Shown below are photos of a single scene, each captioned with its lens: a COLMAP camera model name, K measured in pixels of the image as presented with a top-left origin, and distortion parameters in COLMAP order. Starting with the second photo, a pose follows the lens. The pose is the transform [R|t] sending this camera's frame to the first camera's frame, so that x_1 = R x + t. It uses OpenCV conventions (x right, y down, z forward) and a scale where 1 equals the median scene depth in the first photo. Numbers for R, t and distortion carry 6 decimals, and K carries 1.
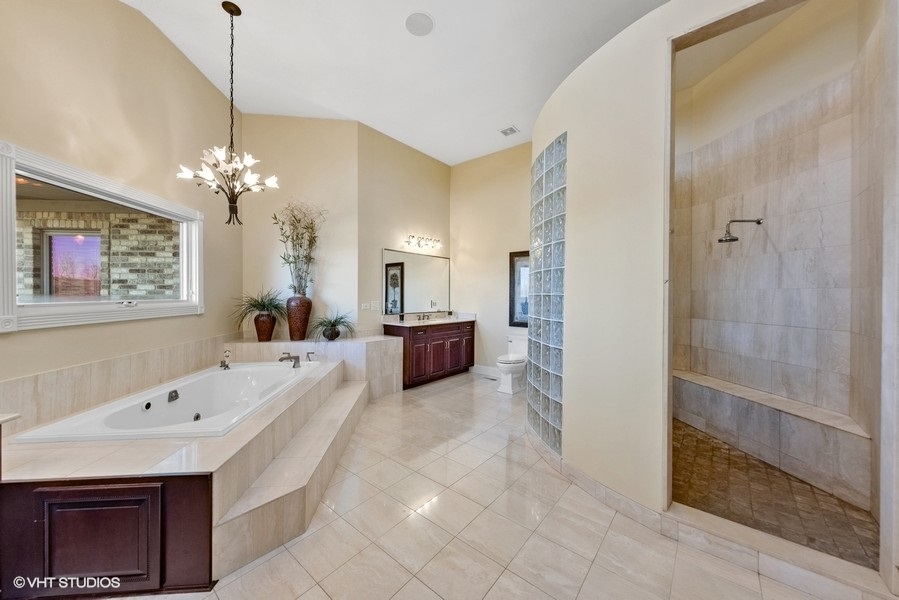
lens RADIAL K [[319.5, 0, 449.5], [0, 319.5, 300.0], [0, 0, 1]] dist [0.000999, 0.000117]
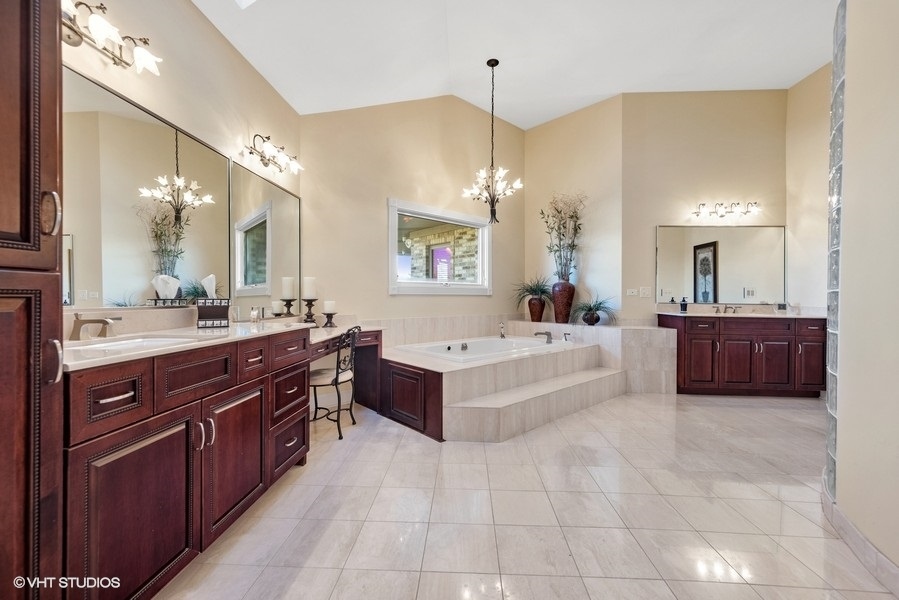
lens RADIAL K [[360.2, 0, 449.5], [0, 360.2, 300.0], [0, 0, 1]] dist [0.001072, 0.000070]
pose [[0.604477, 0.007631, -0.796586, 0.263659], [-0.016144, 0.999866, -0.002672, 0.058386], [0.796459, 0.014475, 0.604519, -0.035683]]
